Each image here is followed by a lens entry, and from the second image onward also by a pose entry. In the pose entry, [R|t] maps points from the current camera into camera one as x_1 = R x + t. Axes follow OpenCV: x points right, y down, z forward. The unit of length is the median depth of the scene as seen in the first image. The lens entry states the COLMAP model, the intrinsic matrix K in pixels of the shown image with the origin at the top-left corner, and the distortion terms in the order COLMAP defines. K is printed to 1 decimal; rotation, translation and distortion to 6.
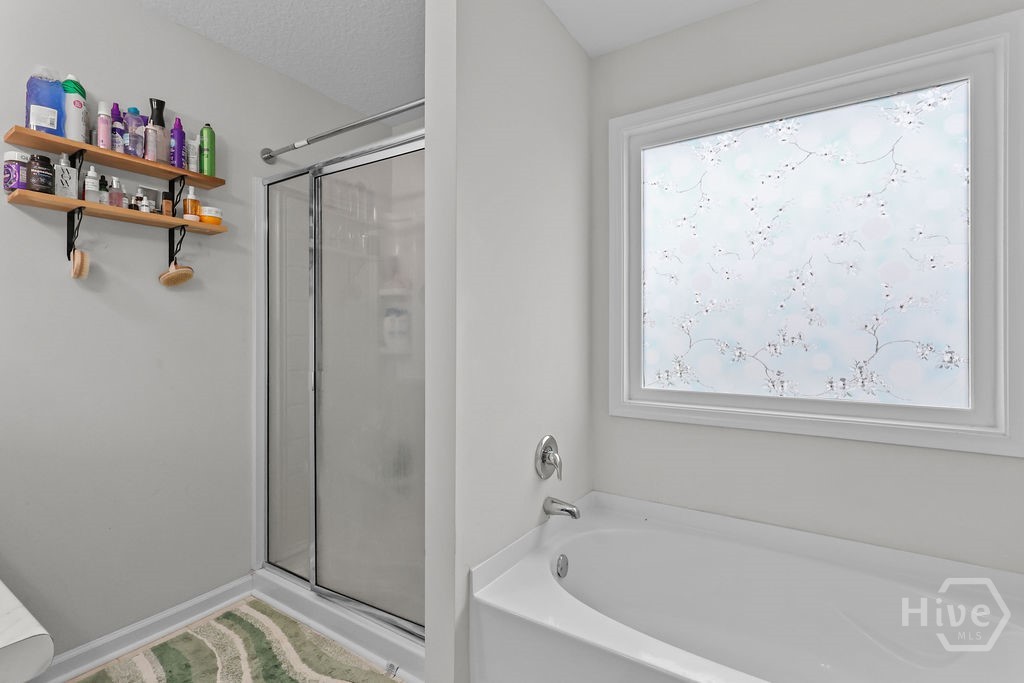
lens RADIAL K [[477.1, 0, 512.3], [0, 477.1, 334.7], [0, 0, 1]] dist [-0.001268, 0.001082]
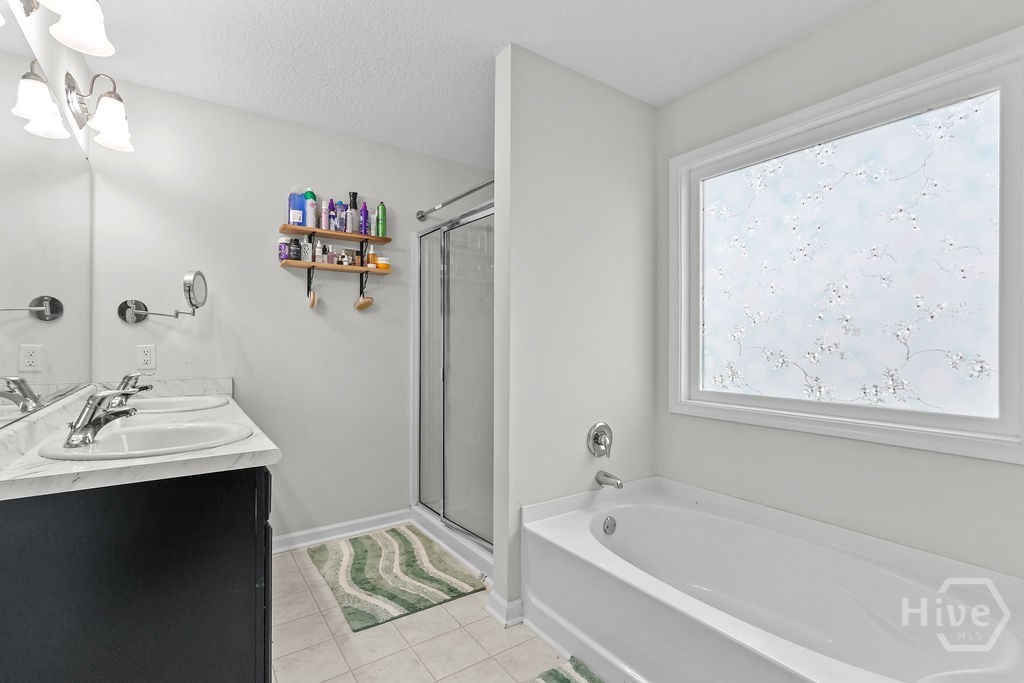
lens RADIAL K [[477.1, 0, 512.7], [0, 477.1, 346.0], [0, 0, 1]] dist [-0.001268, 0.001082]
pose [[0.928943, 0.006603, -0.370165, 0.327057], [-0.004580, 0.999969, 0.006342, 0.001521], [0.370195, -0.004196, 0.928944, -0.266432]]
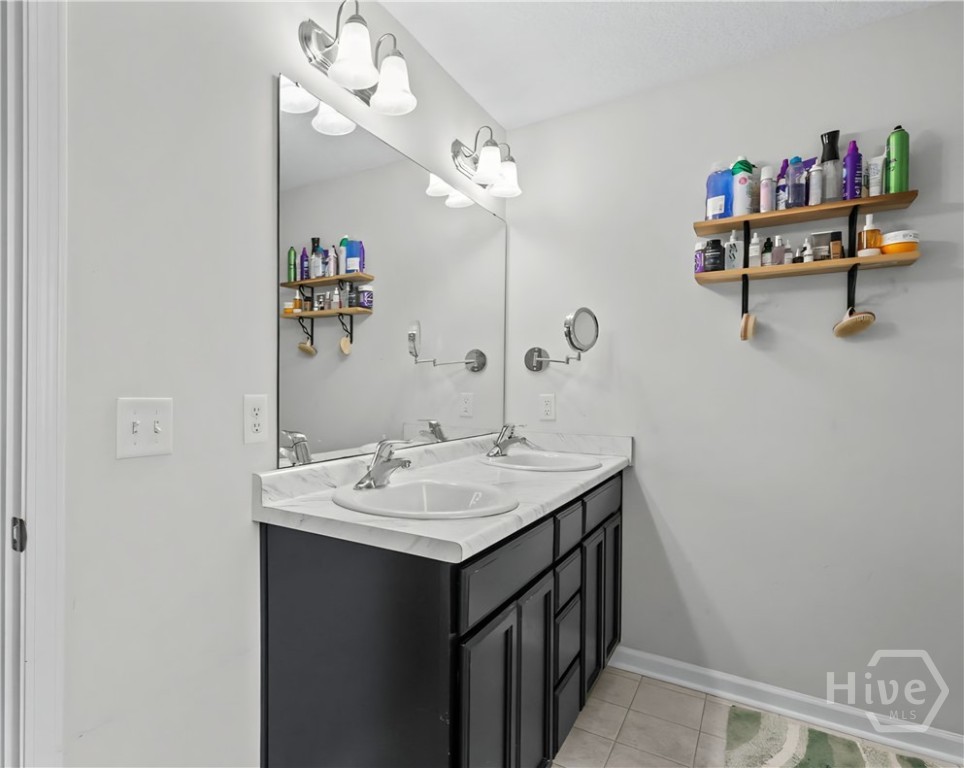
lens RADIAL K [[538.1, 0, 388.4], [0, 538.1, 396.3], [0, 0, 1]] dist [0.009662, -0.000613]
pose [[-0.027099, 0.016027, -0.999504, 0.309249], [-0.009338, 0.999824, 0.016285, -0.001681], [0.999589, 0.009775, -0.026945, 0.193828]]
